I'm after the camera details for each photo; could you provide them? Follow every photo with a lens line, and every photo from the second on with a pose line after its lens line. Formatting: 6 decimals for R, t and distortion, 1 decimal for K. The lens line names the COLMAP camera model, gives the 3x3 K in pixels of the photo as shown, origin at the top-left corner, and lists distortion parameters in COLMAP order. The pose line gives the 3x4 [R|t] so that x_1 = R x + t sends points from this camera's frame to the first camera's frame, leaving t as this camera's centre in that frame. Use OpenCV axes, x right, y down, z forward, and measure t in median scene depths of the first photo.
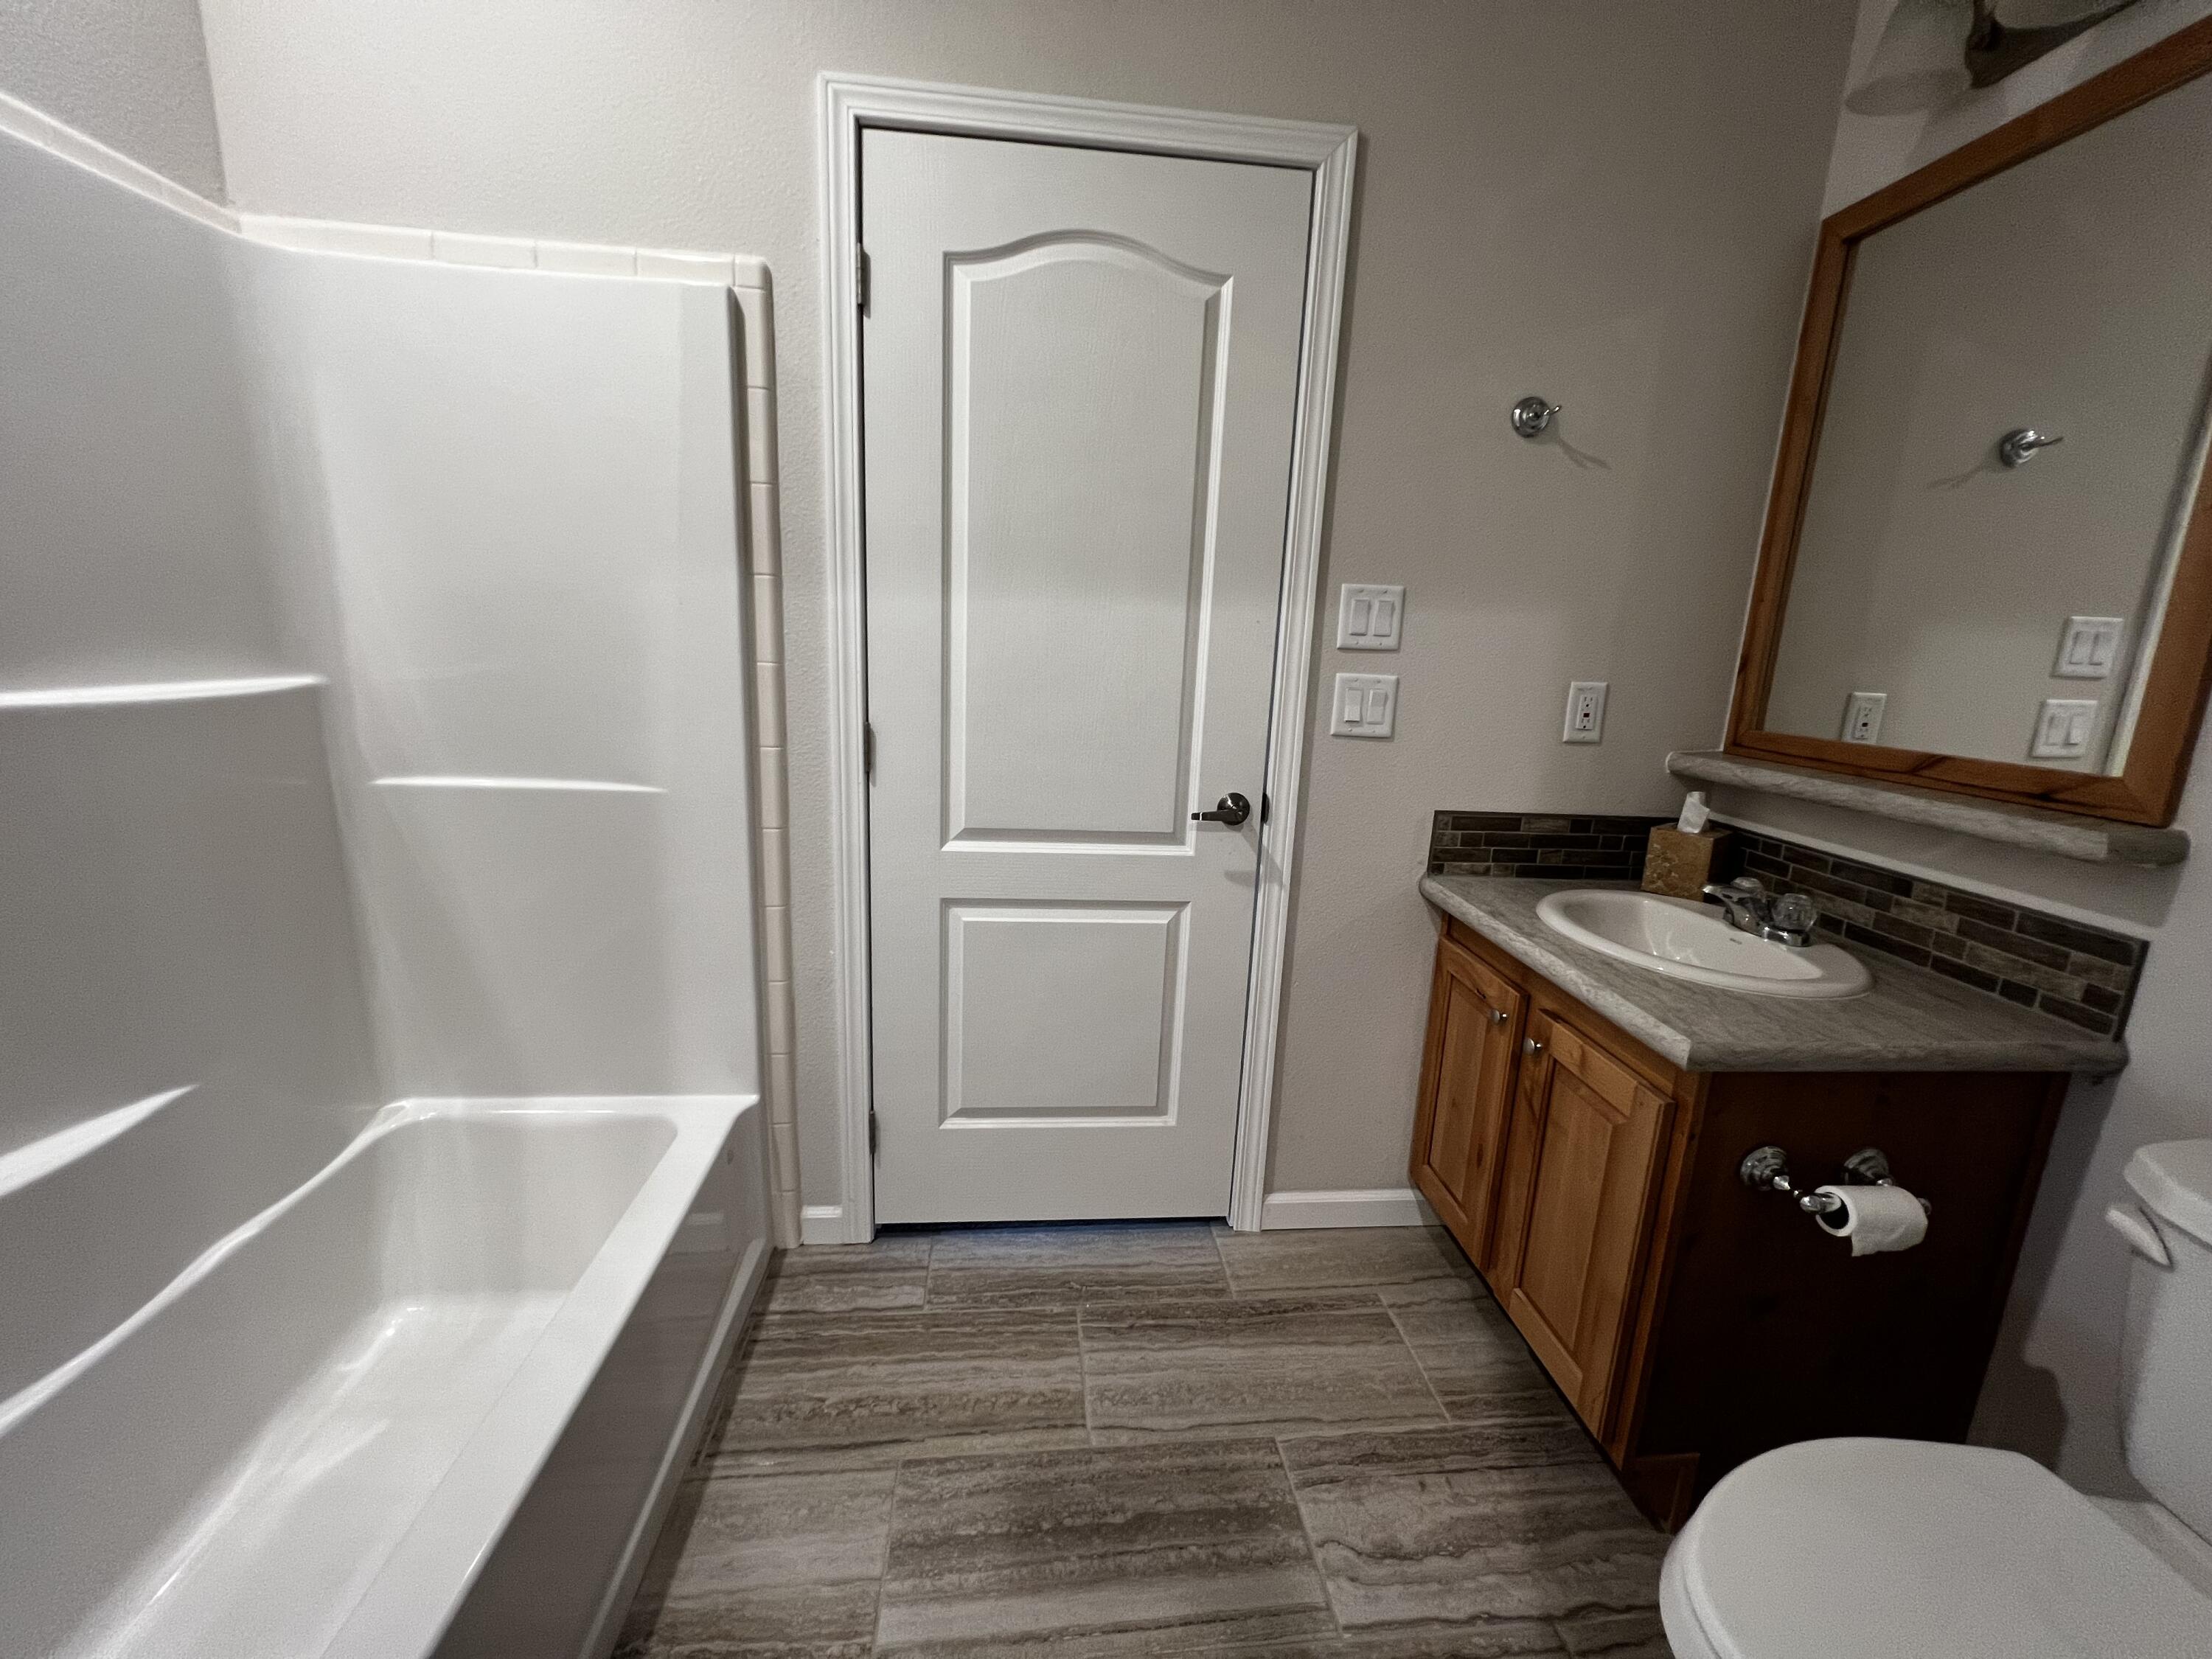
lens RADIAL K [[889.0, 0, 1103.8], [0, 889.0, 825.8], [0, 0, 1]] dist [-0.002086, 0.000795]
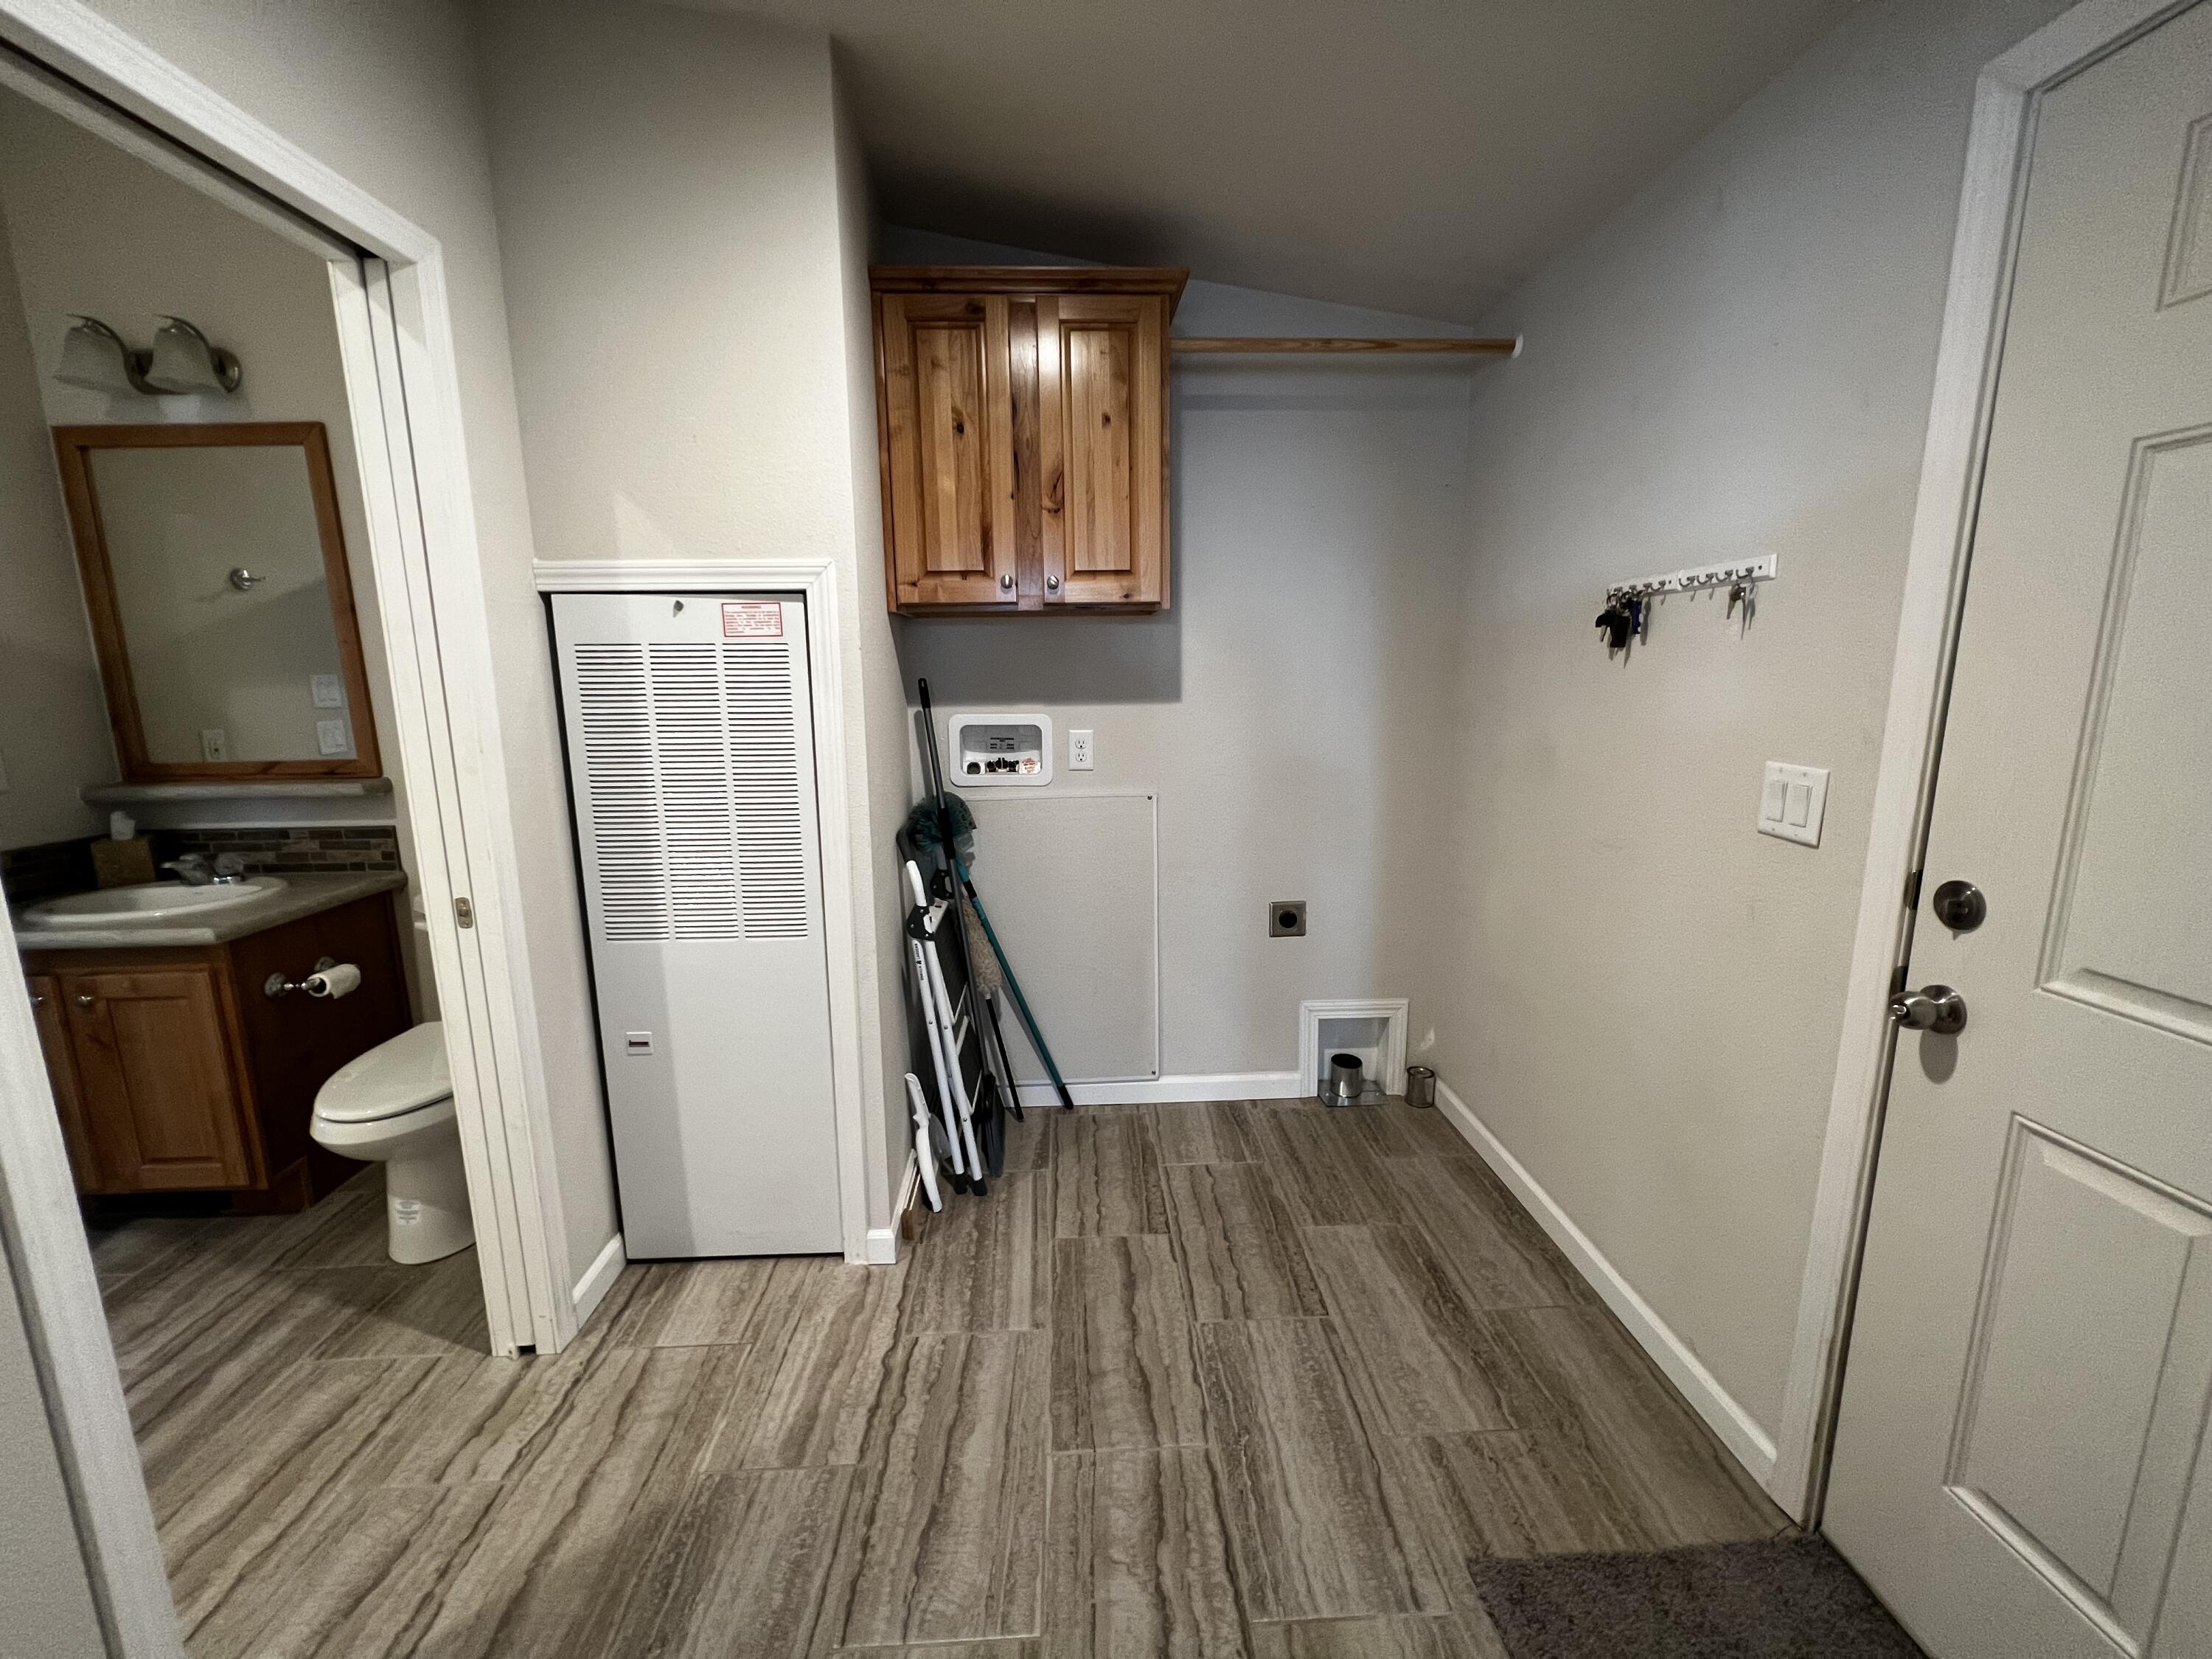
lens RADIAL K [[889.0, 0, 1101.1], [0, 889.0, 824.3], [0, 0, 1]] dist [-0.002086, 0.000795]
pose [[0.042726, -0.212305, 0.976269, -0.829786], [0.223280, 0.954476, 0.197794, 0.065572], [-0.973818, 0.209530, 0.088185, -0.824567]]
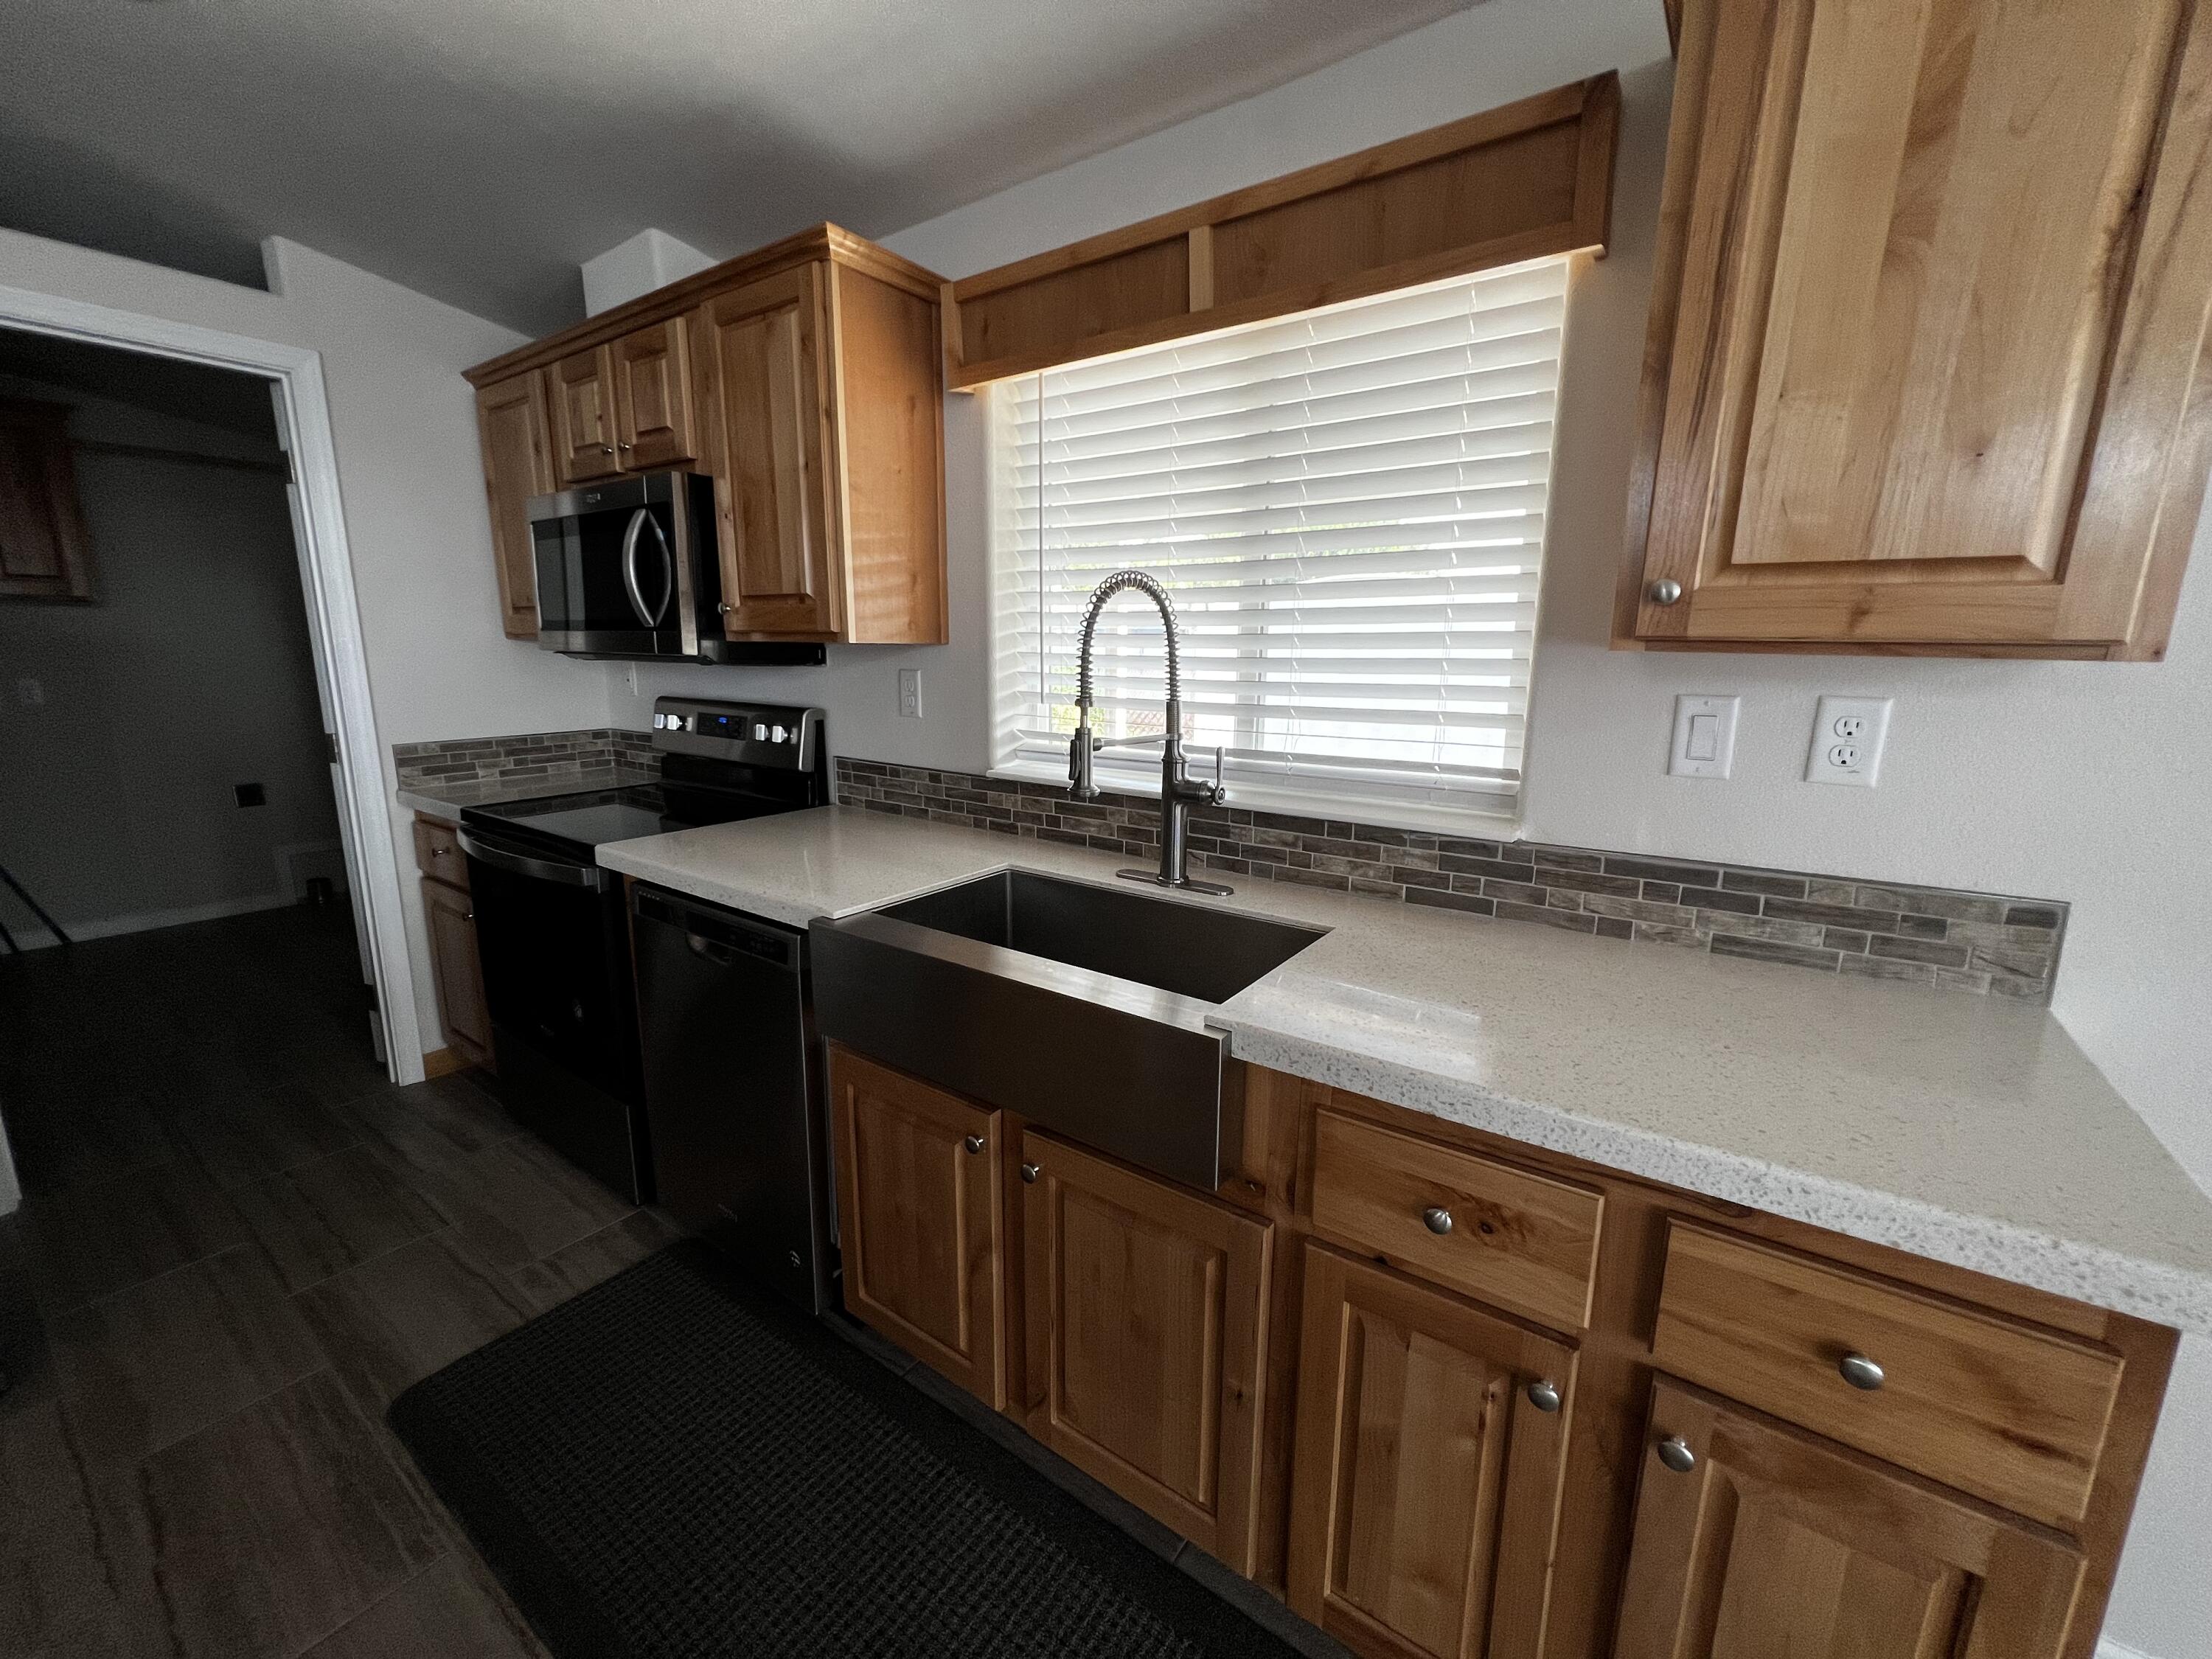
lens RADIAL K [[889.0, 0, 1100.2], [0, 889.0, 823.4], [0, 0, 1]] dist [-0.002086, 0.000795]
pose [[-0.753167, -0.168647, 0.635845, -3.349360], [0.104746, 0.923502, 0.369016, -0.016175], [-0.649437, 0.344533, -0.677886, -0.797064]]
